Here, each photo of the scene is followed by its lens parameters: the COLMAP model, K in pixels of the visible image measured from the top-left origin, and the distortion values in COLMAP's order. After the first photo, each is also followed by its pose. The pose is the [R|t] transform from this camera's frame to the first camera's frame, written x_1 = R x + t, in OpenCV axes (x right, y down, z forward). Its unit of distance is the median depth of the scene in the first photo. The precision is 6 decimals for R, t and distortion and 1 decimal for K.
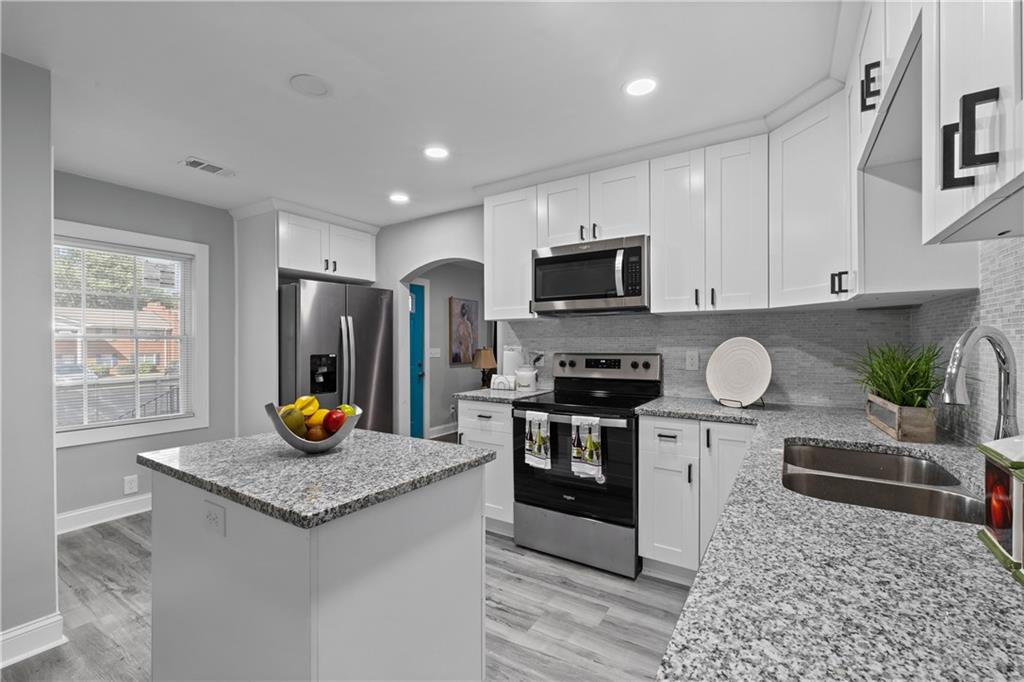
lens RADIAL K [[431.4, 0, 513.6], [0, 431.4, 343.7], [0, 0, 1]] dist [-0.004664, 0.002576]
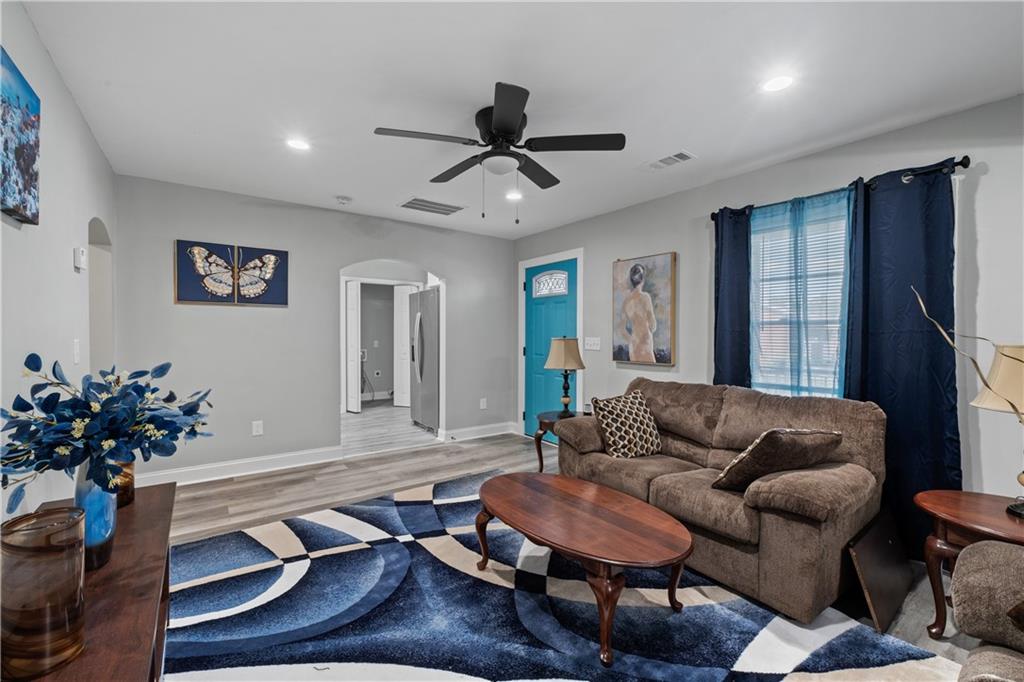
lens RADIAL K [[431.4, 0, 516.8], [0, 431.4, 335.3], [0, 0, 1]] dist [-0.004664, 0.002576]
pose [[-0.361588, 0.004313, -0.932328, 0.509757], [-0.003436, 0.999976, 0.005959, 0.002809], [0.932332, 0.005359, -0.361565, 1.065606]]
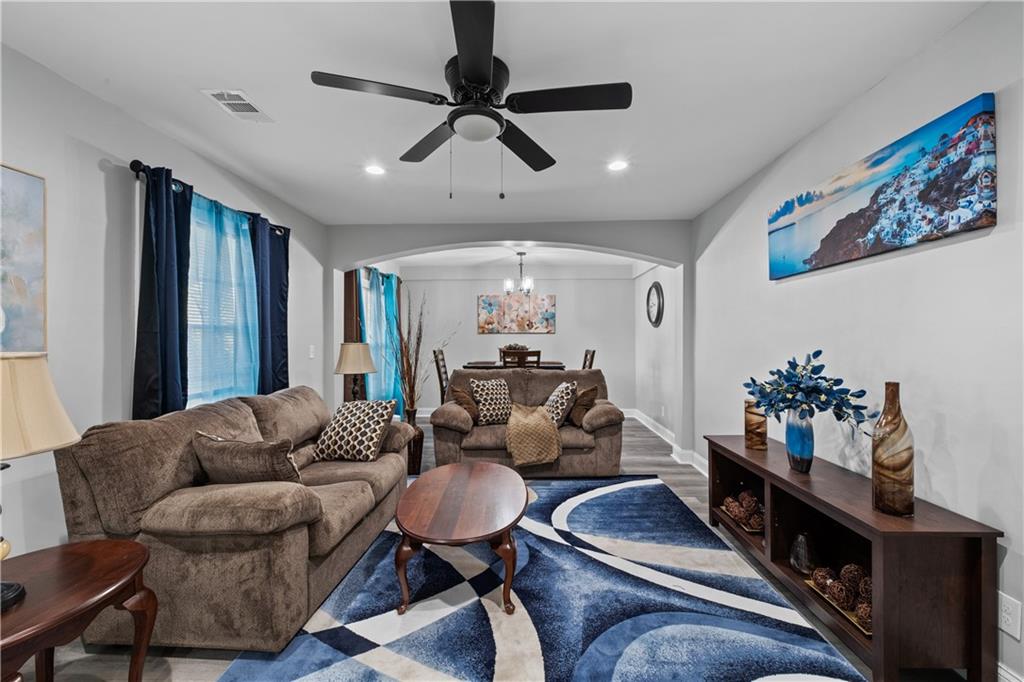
lens RADIAL K [[431.4, 0, 515.7], [0, 431.4, 340.1], [0, 0, 1]] dist [-0.004664, 0.002576]
pose [[0.861931, 0.000013, 0.507025, 0.037337], [-0.001823, 0.999994, 0.003072, 0.002957], [-0.507022, -0.003572, 0.861926, 0.645176]]
